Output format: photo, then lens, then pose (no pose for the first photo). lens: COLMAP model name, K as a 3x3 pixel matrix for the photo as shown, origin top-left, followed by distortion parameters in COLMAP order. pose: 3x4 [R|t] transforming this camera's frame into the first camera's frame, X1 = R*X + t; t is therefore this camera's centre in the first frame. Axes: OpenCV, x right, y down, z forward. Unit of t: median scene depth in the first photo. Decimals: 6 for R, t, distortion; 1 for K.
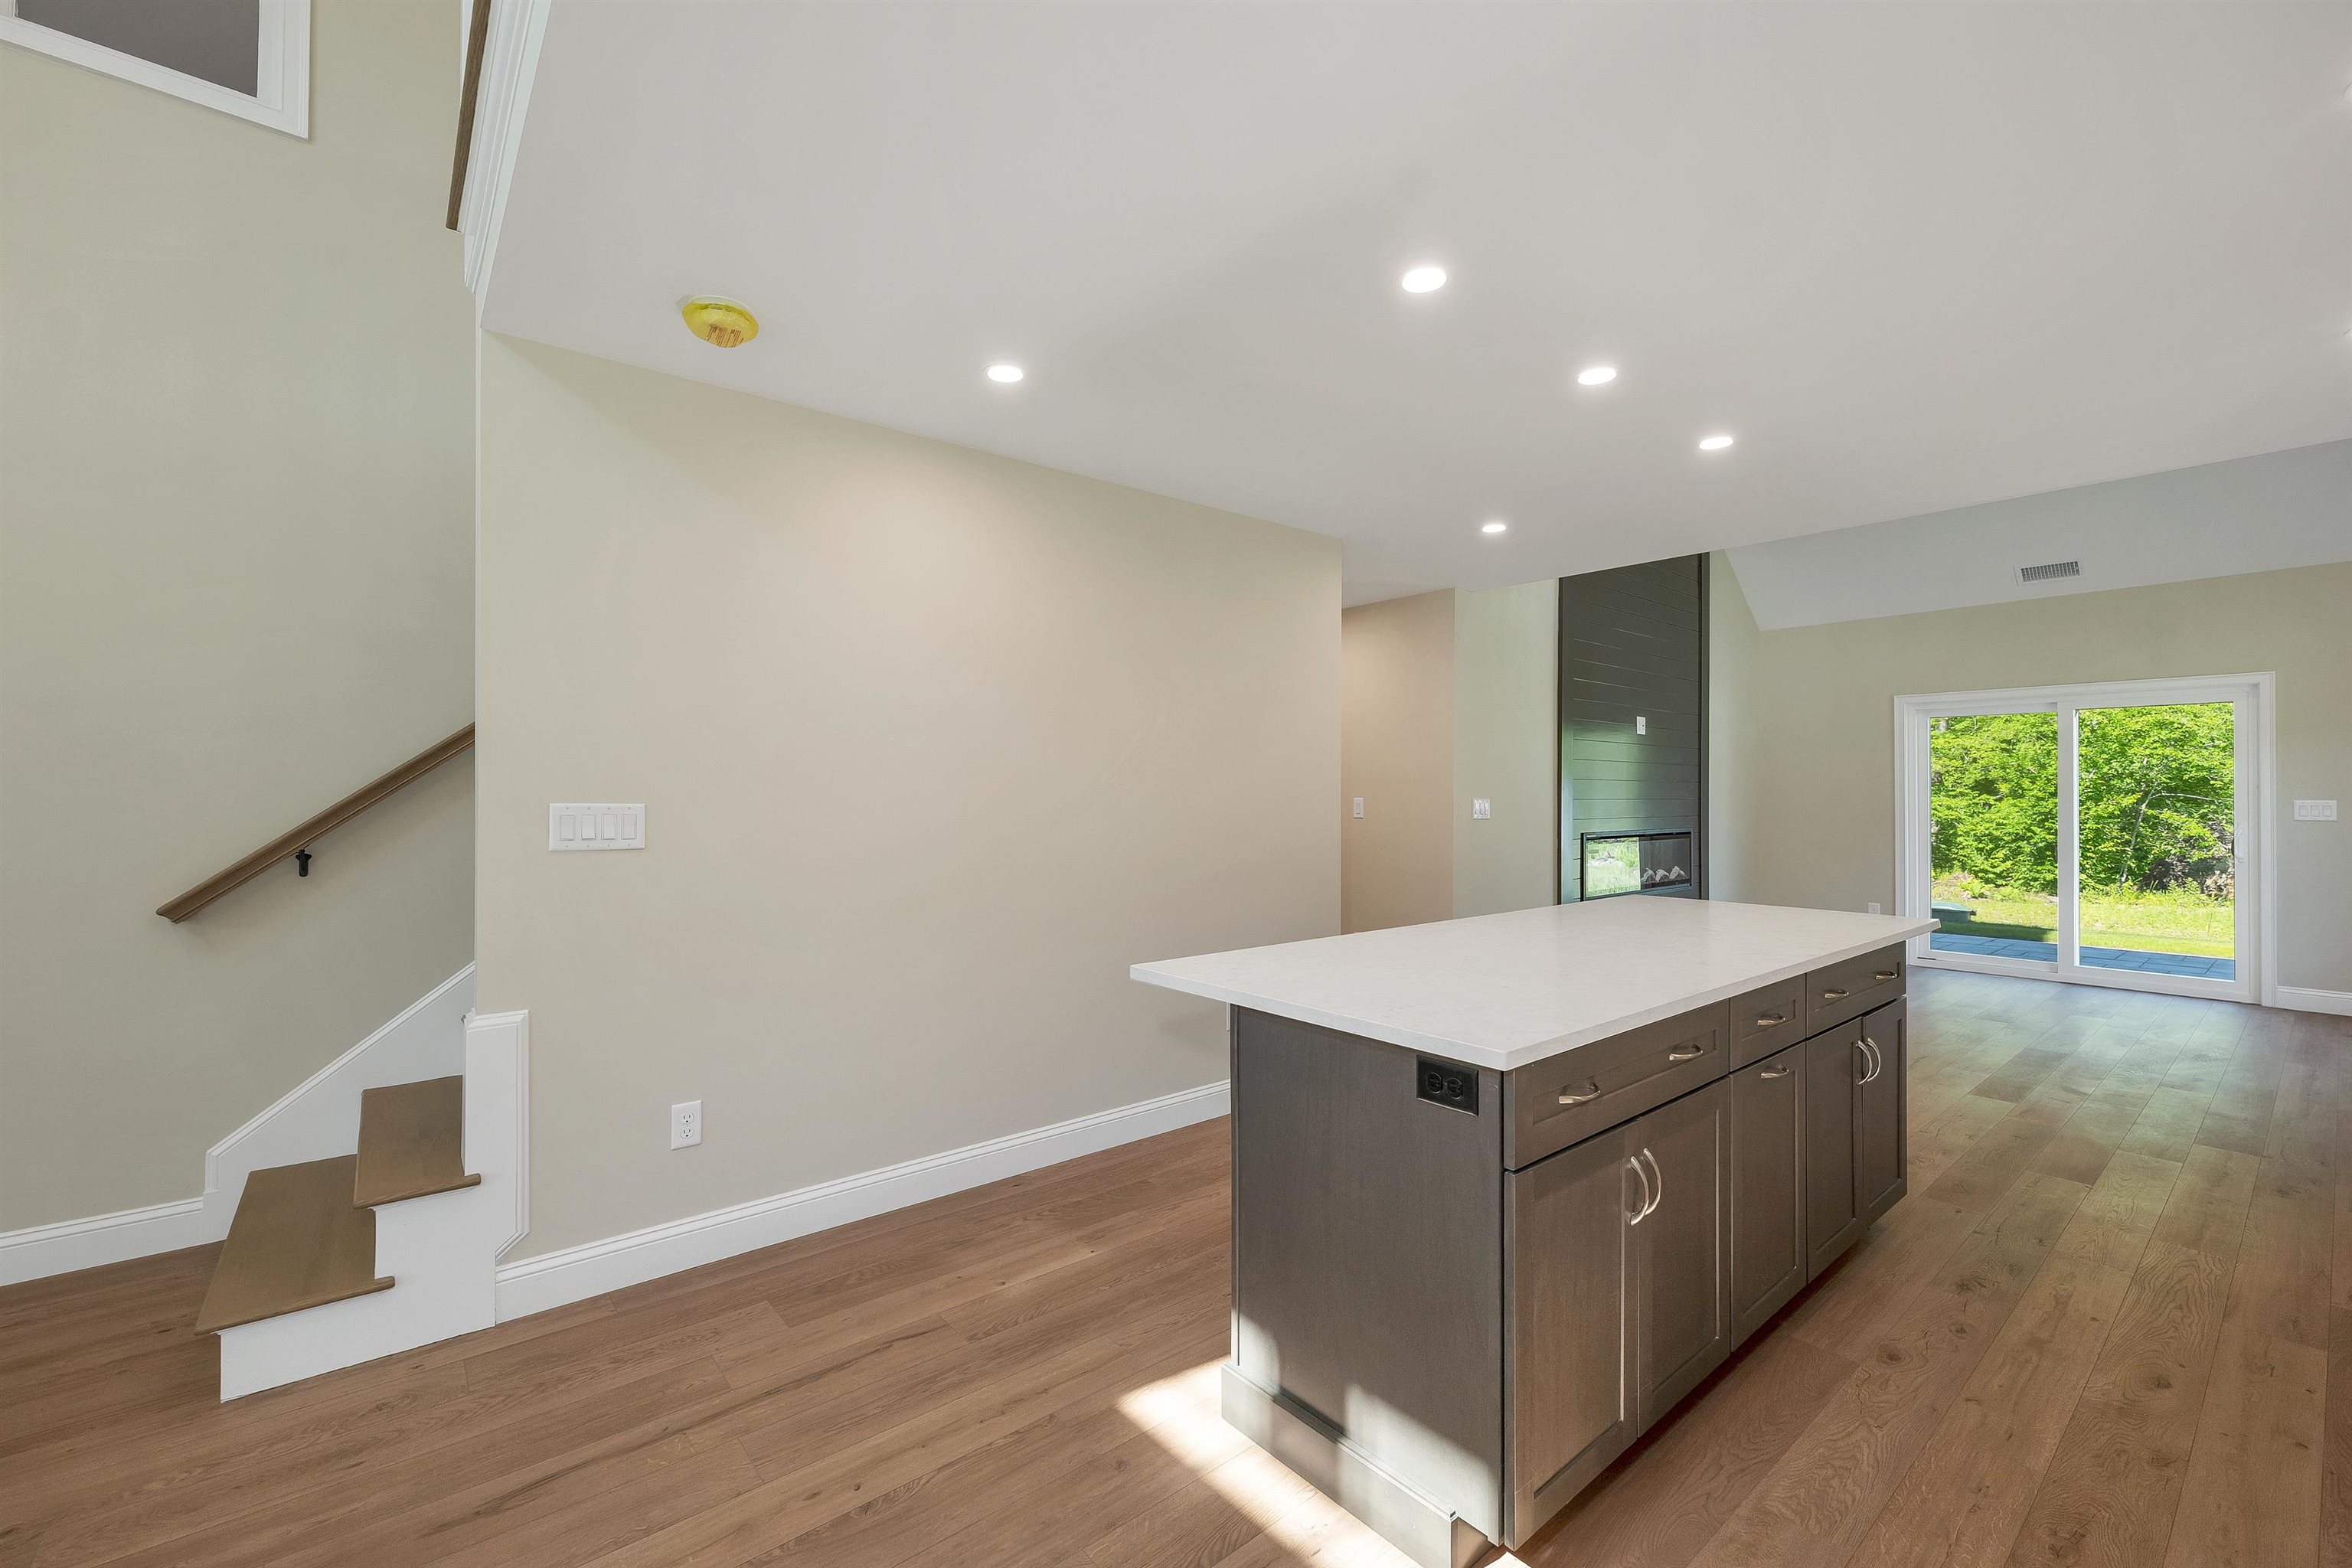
lens RADIAL K [[964.5, 0, 1174.3], [0, 964.5, 788.5], [0, 0, 1]] dist [0.001676, 0.000052]
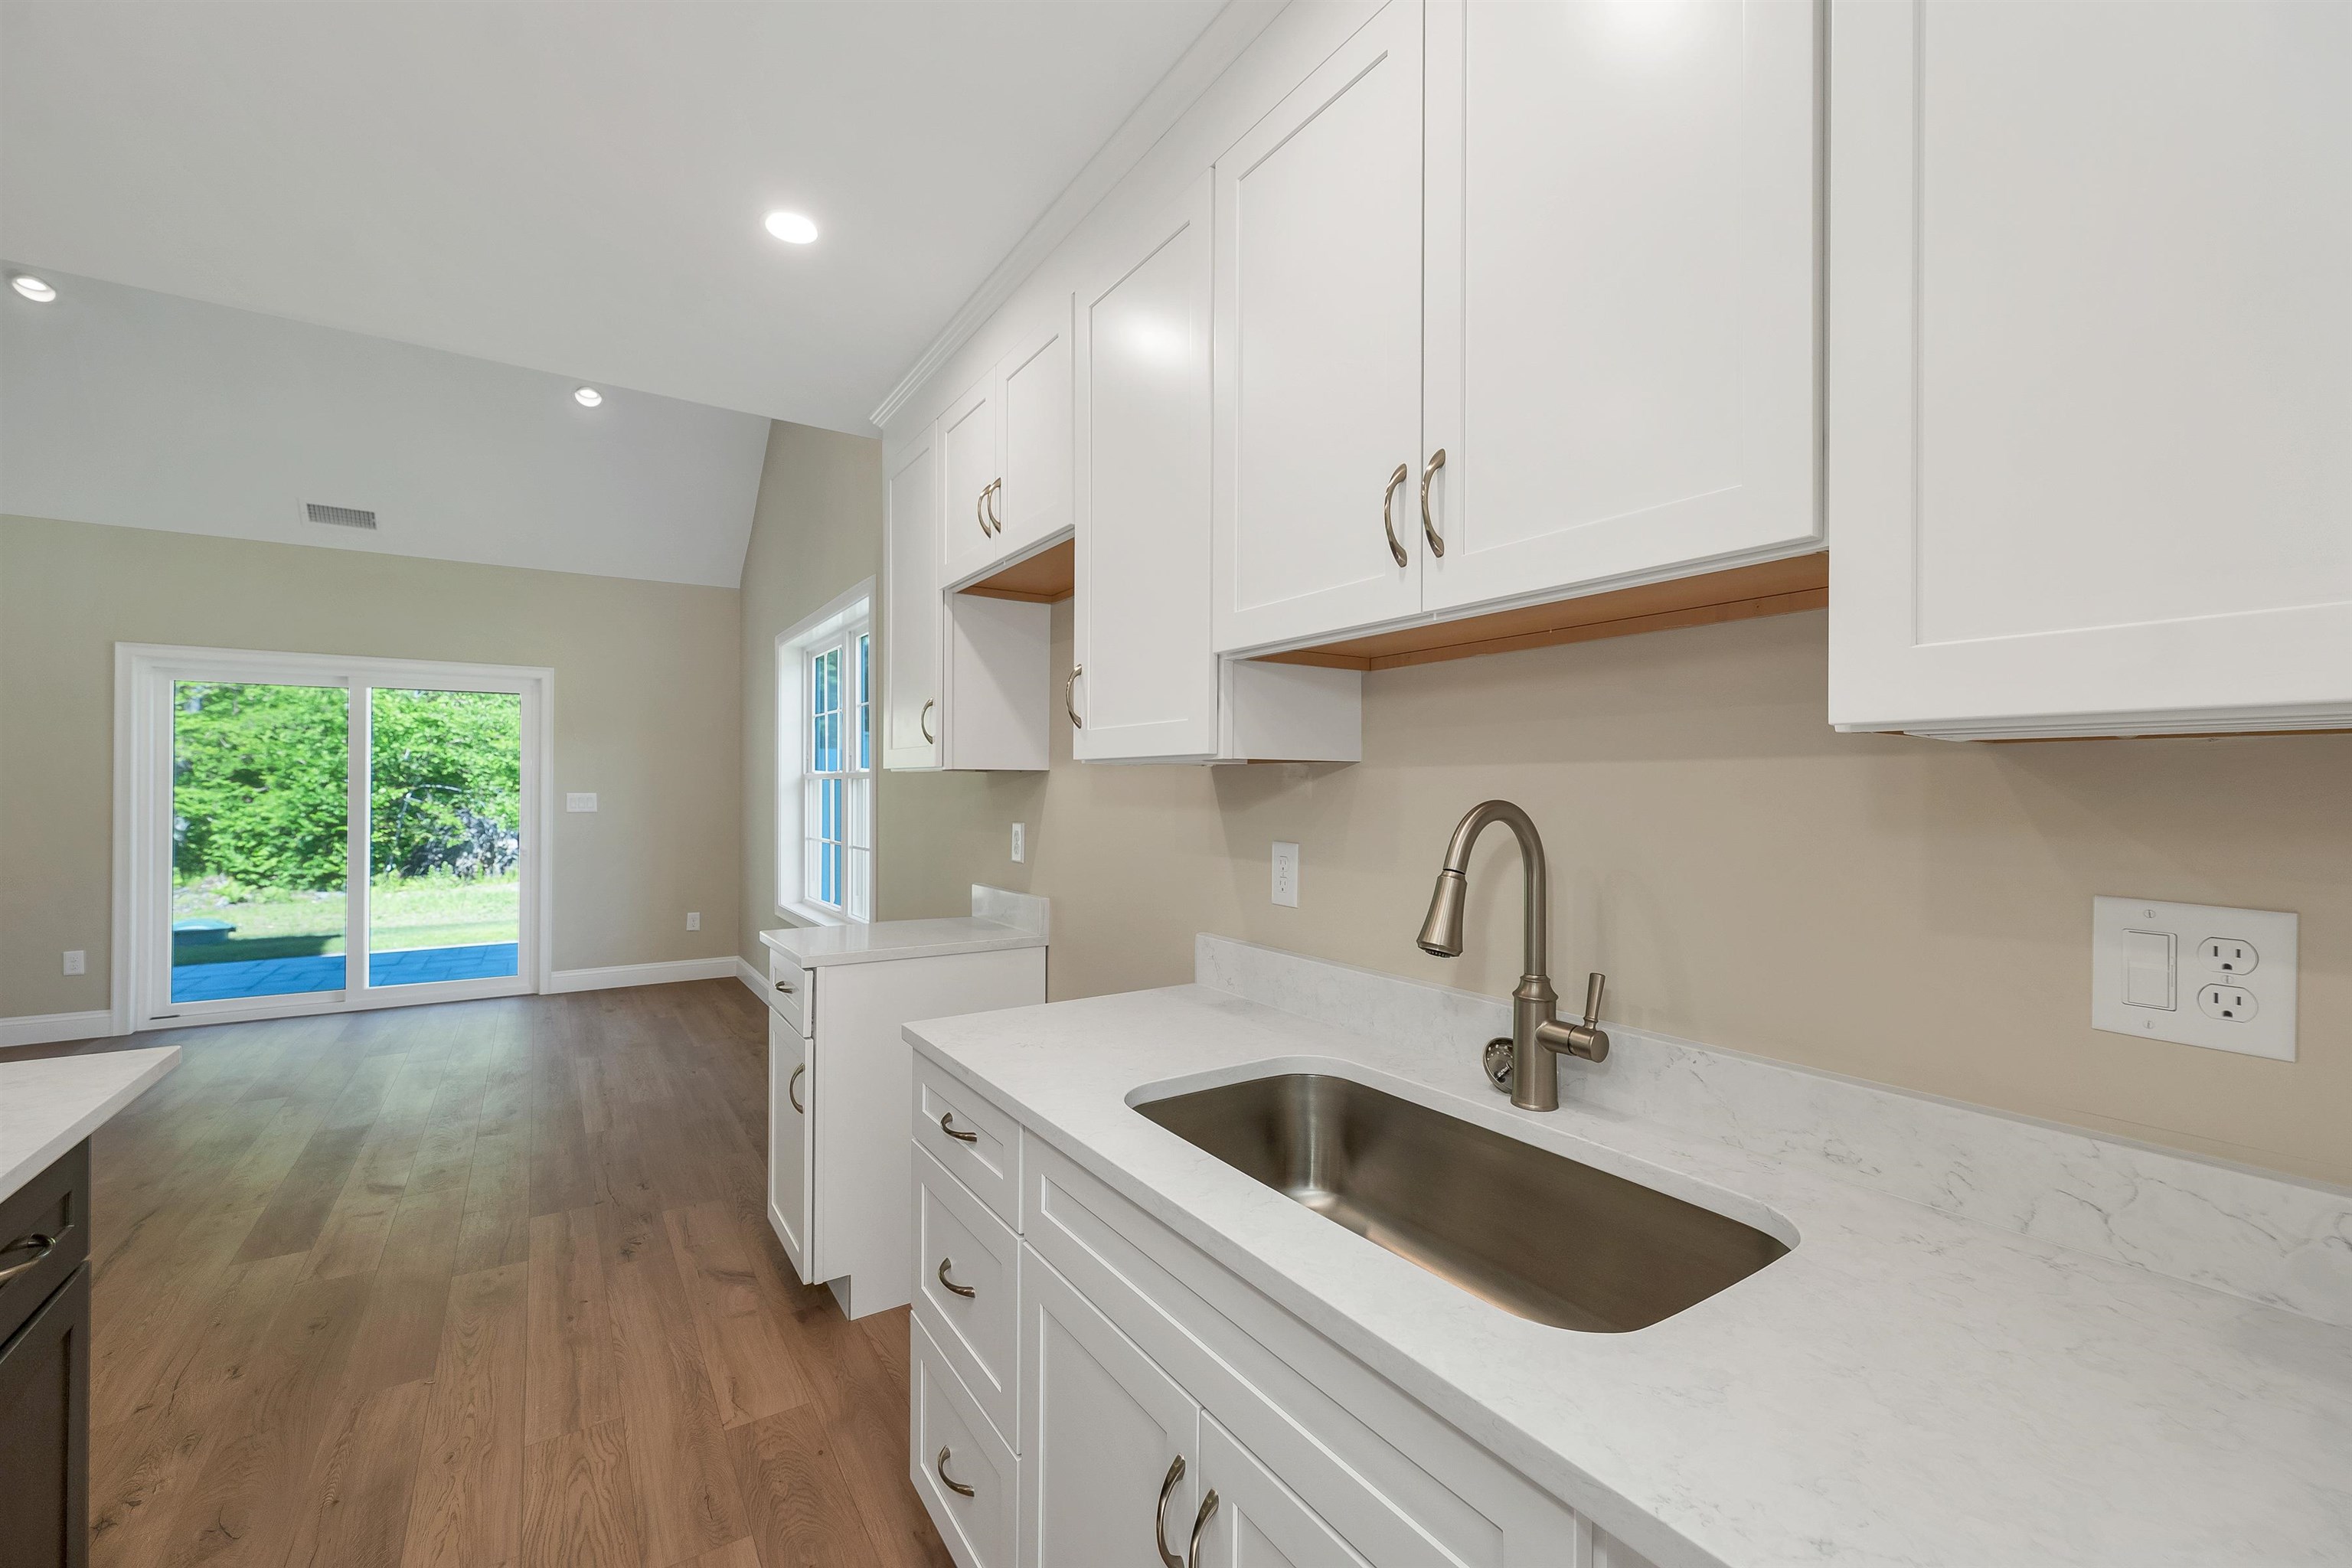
lens RADIAL K [[962.2, 0, 1177.5], [0, 962.2, 782.0], [0, 0, 1]] dist [0.003541, 0.000388]
pose [[0.104041, 0.005047, 0.994560, 0.160281], [-0.007761, 0.999961, -0.004263, -0.000413], [-0.994543, -0.007275, 0.104076, 0.199867]]
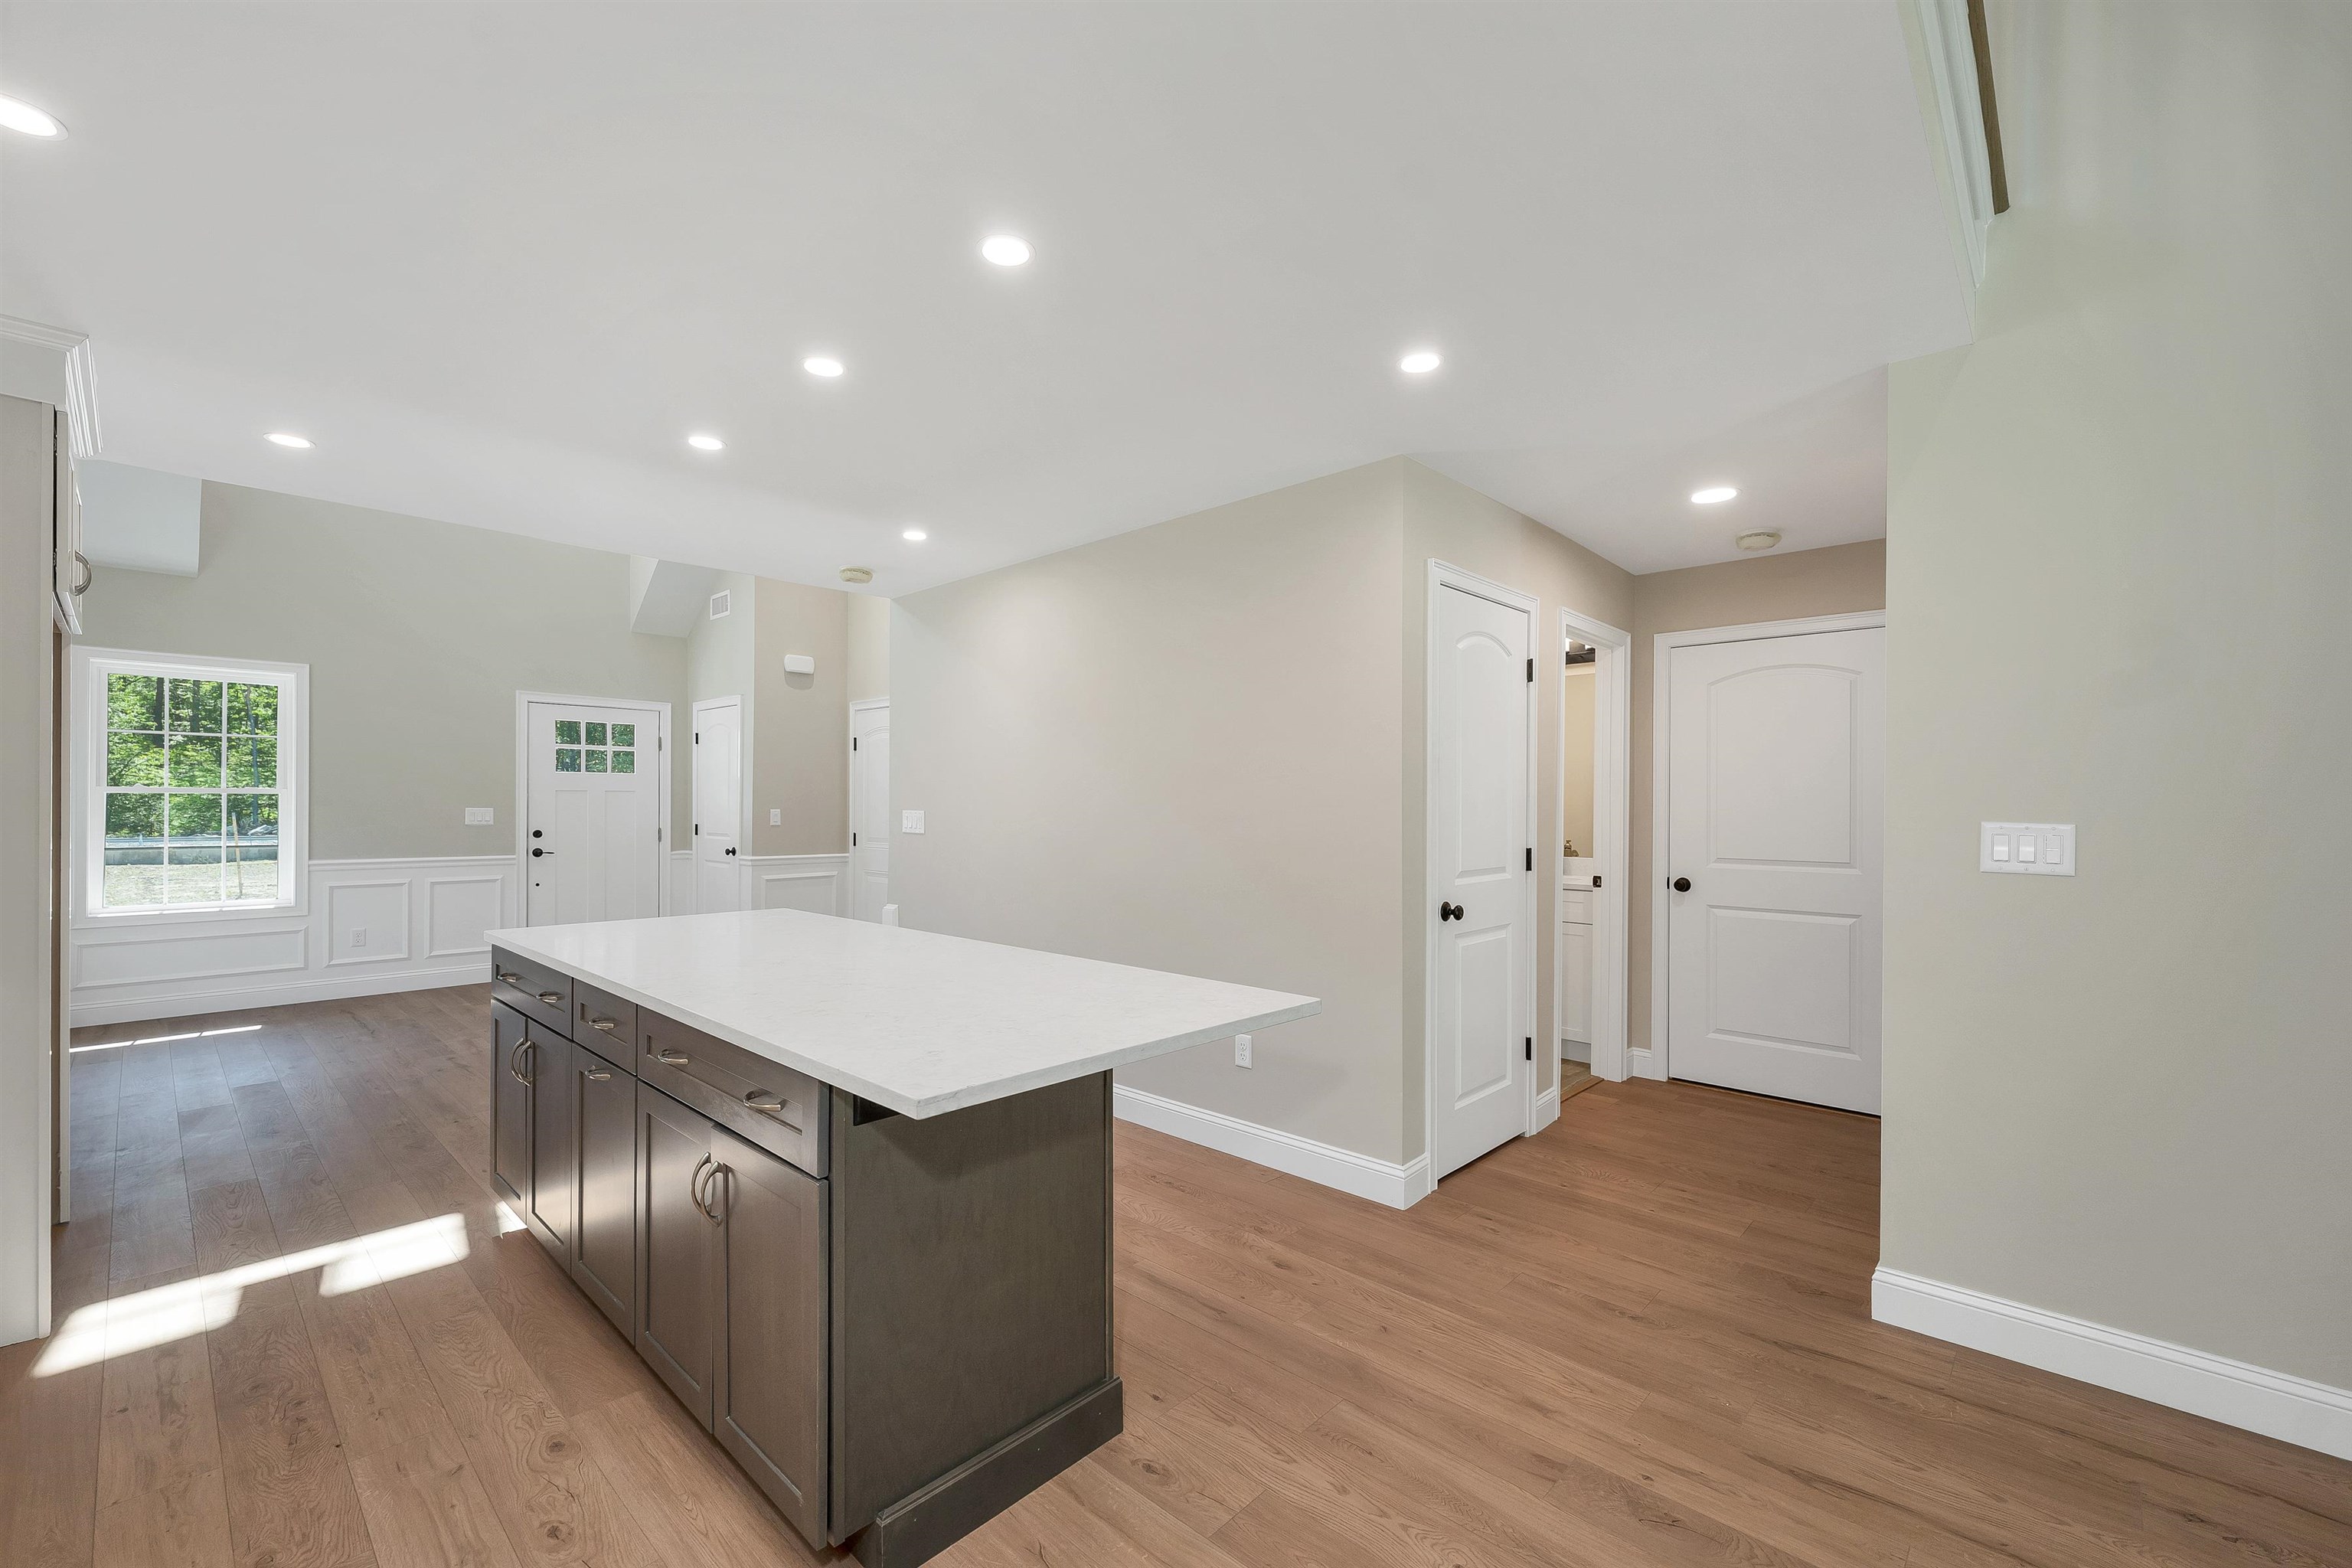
lens RADIAL K [[970.5, 0, 1172.2], [0, 970.5, 801.6], [0, 0, 1]] dist [0.001351, 0.000337]
pose [[0.124614, -0.003976, -0.992197, 0.558870], [0.000688, 0.999992, -0.003921, 0.001597], [0.992205, -0.000194, 0.124615, 0.476794]]
